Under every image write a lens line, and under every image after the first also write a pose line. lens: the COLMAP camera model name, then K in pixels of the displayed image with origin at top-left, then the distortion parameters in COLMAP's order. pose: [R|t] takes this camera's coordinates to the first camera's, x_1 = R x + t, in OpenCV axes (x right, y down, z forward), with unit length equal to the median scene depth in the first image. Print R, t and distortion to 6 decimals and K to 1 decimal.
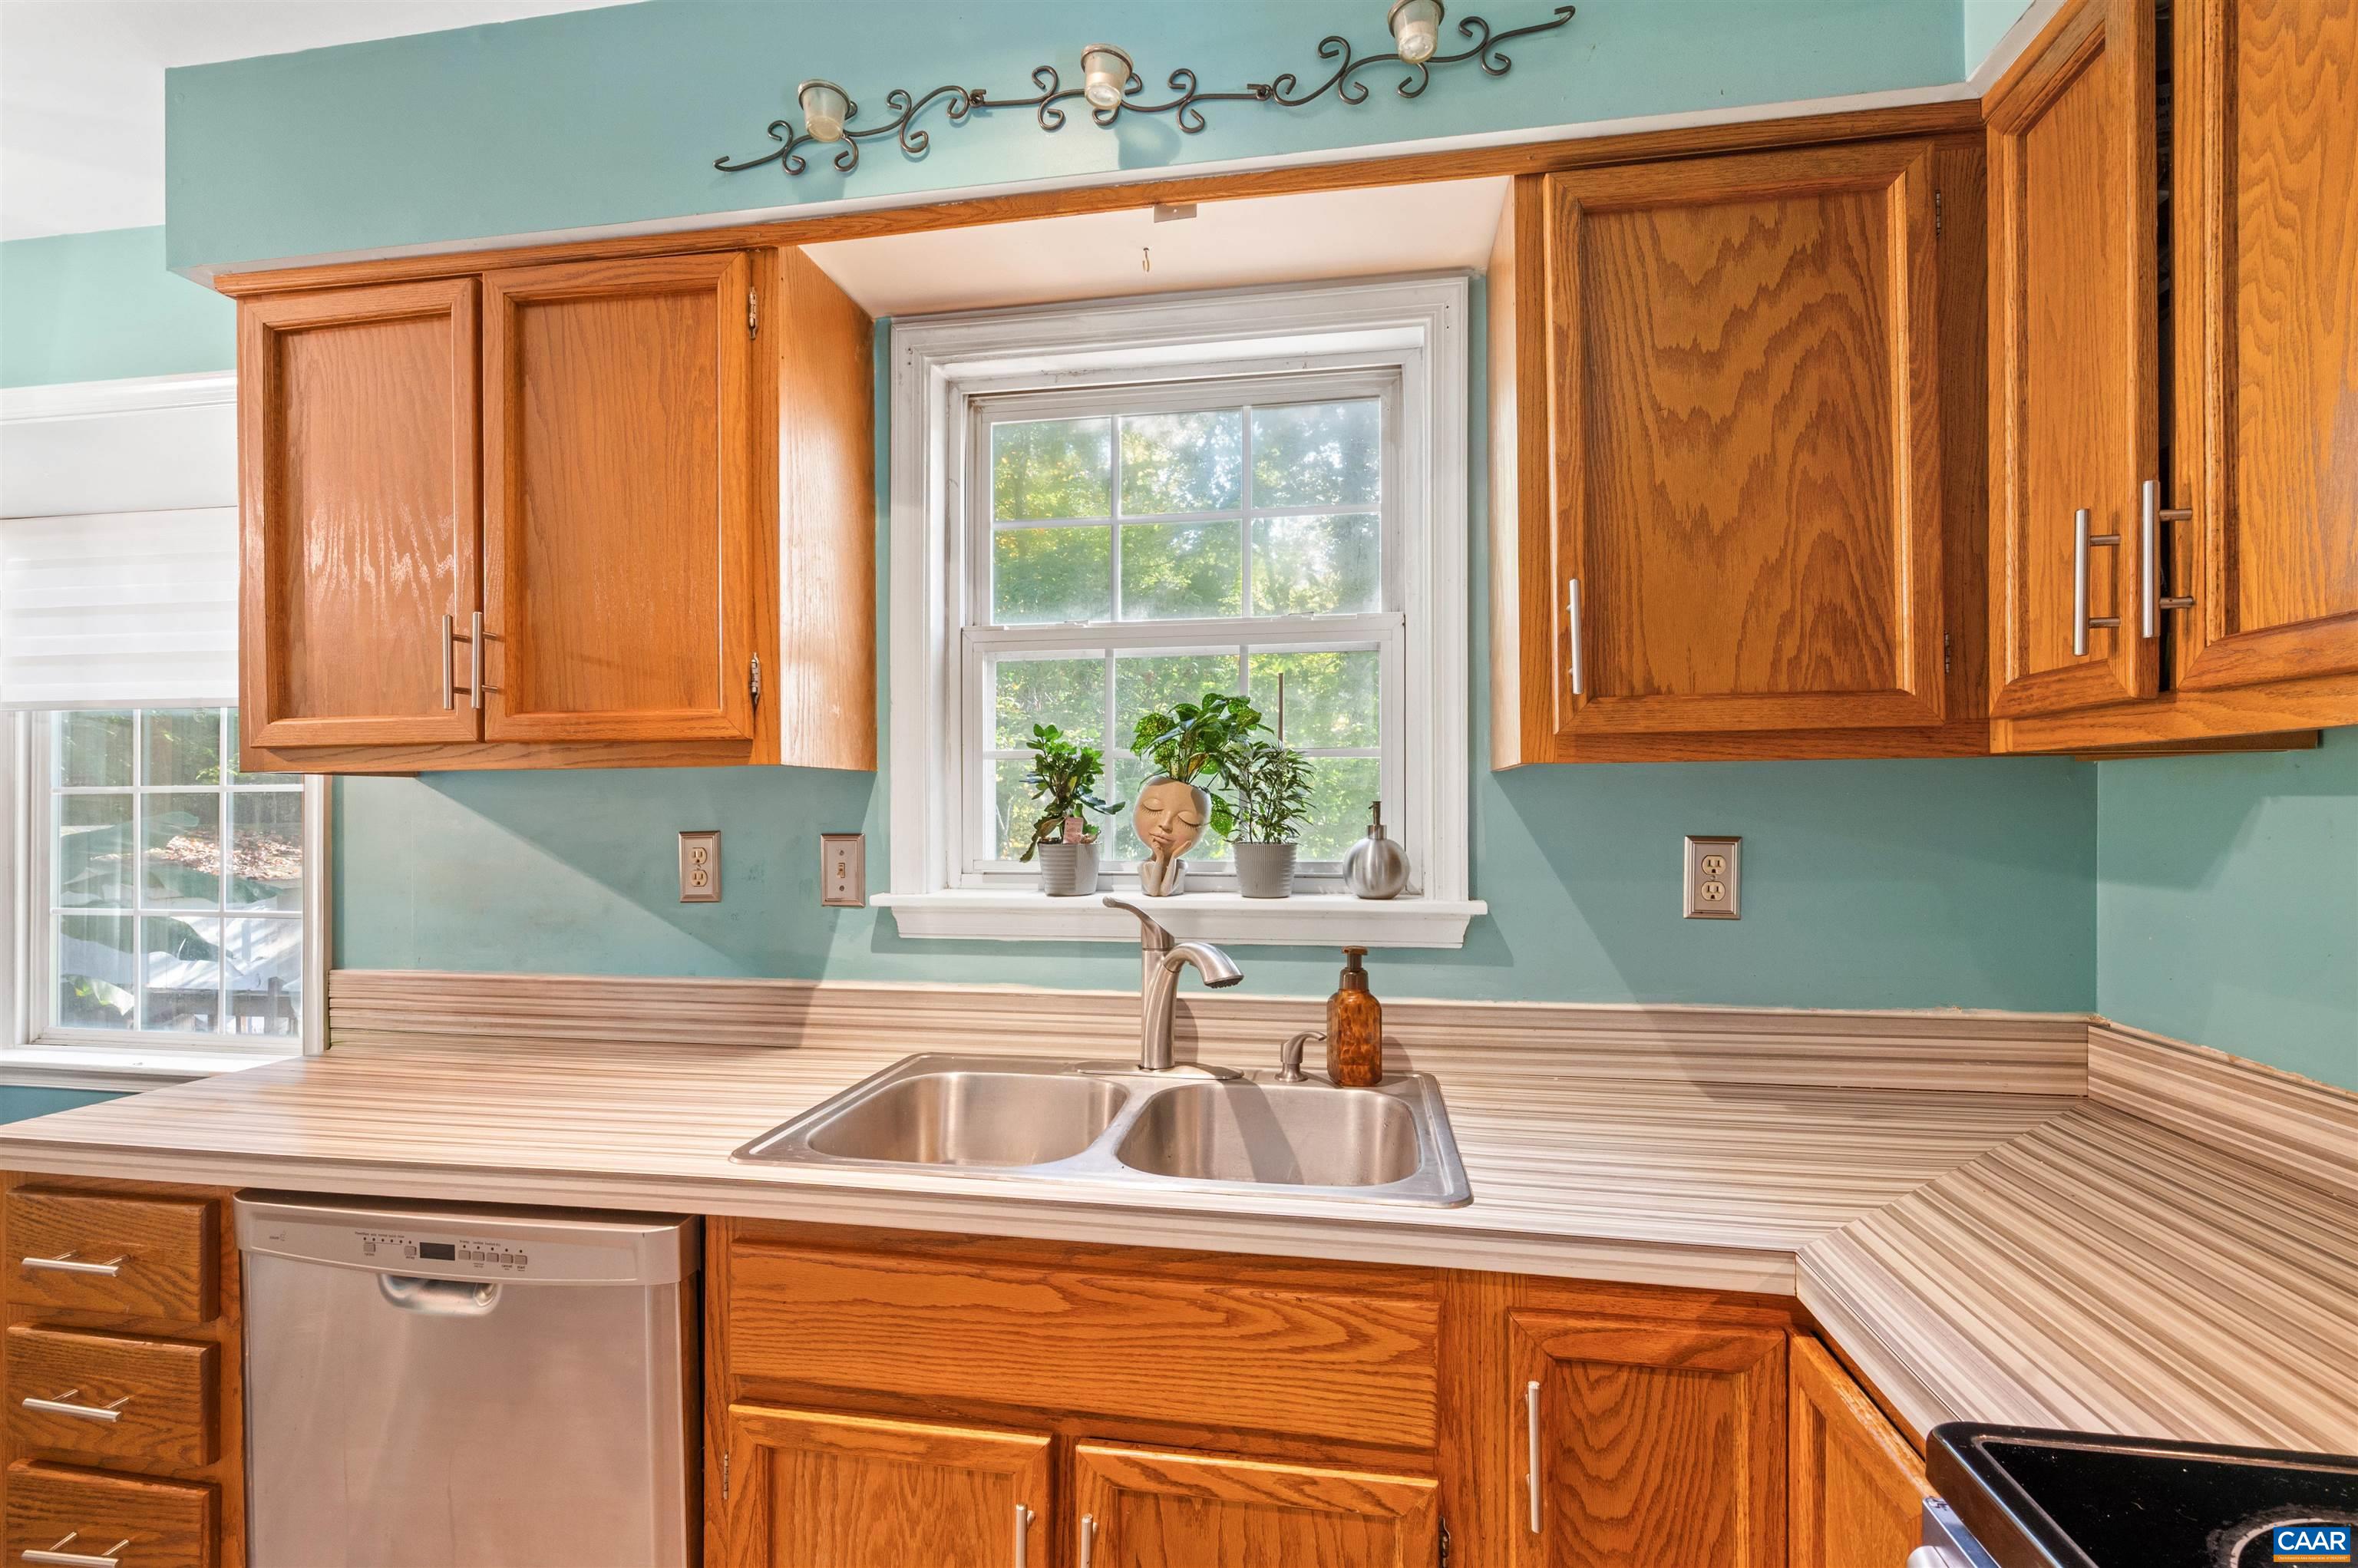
lens RADIAL K [[1070.0, 0, 1183.9], [0, 1070.0, 806.3], [0, 0, 1]] dist [-0.001861, -0.000992]
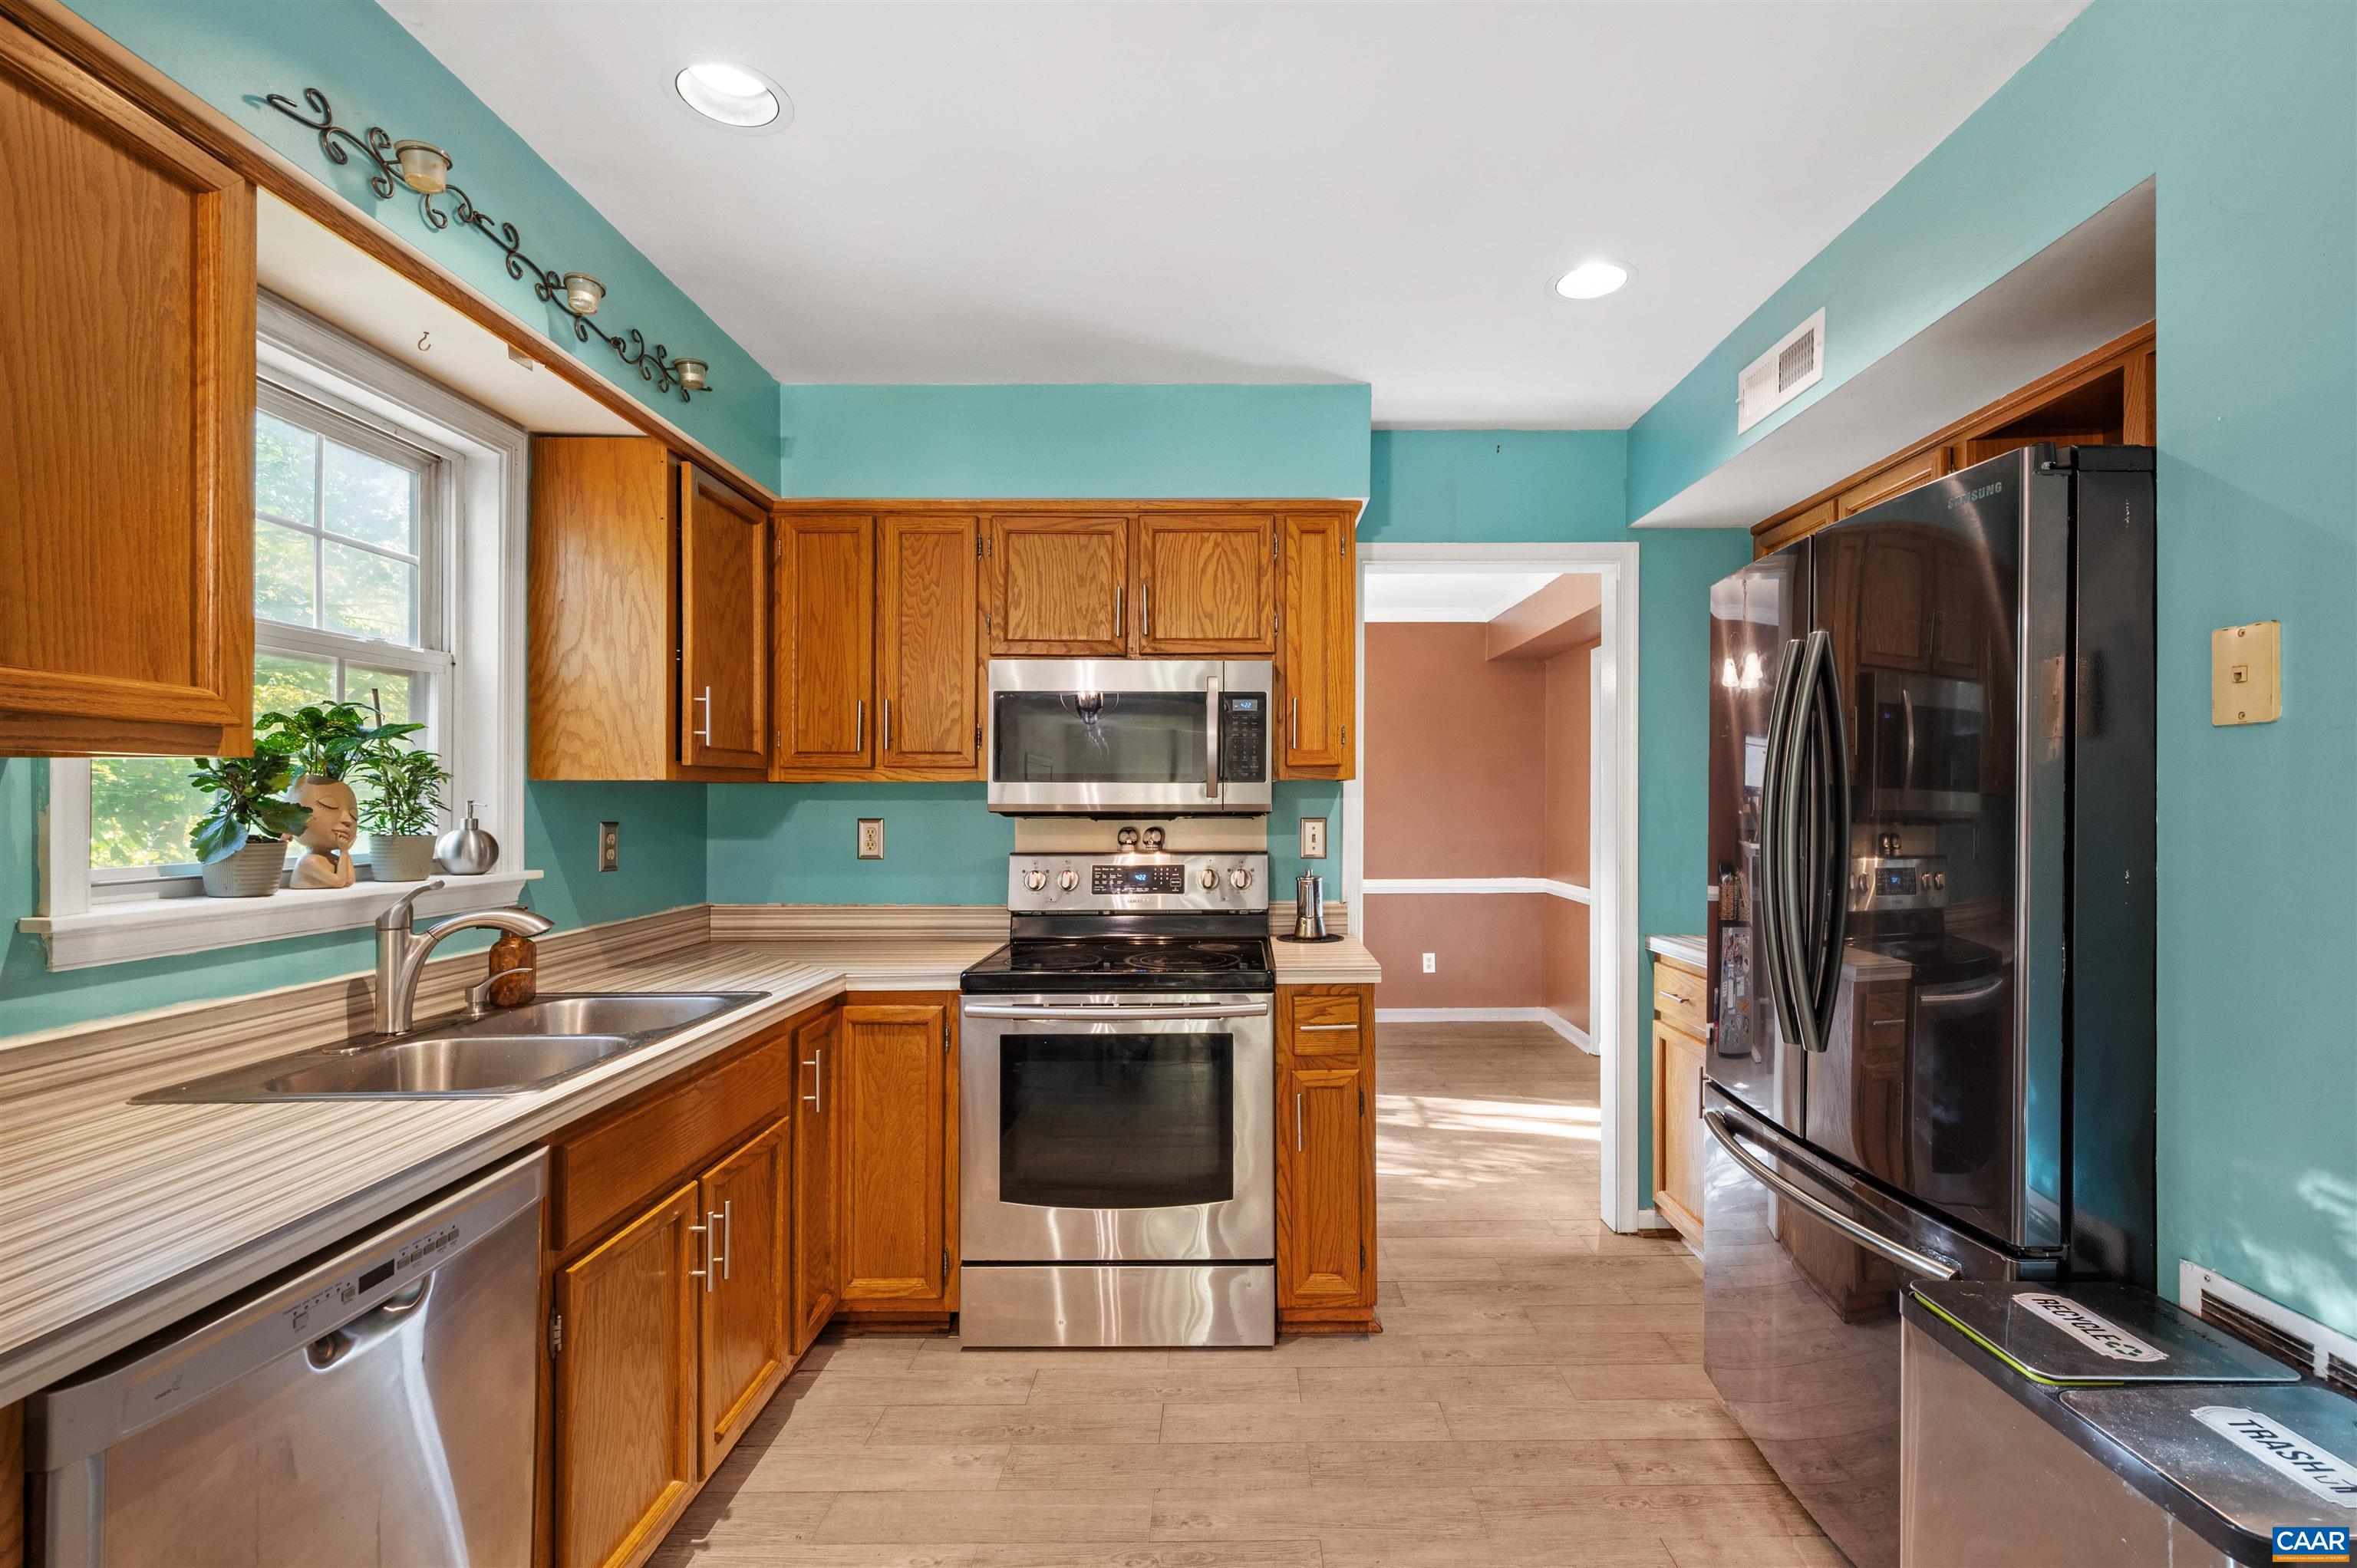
lens RADIAL K [[1069.6, 0, 1279.1], [0, 1069.6, 788.8], [0, 0, 1]] dist [-0.001861, -0.000992]
pose [[-0.217728, 0.015391, 0.975888, -1.515487], [0.004655, 0.999881, -0.014731, 0.006547], [-0.975998, 0.001336, -0.217774, 0.367682]]
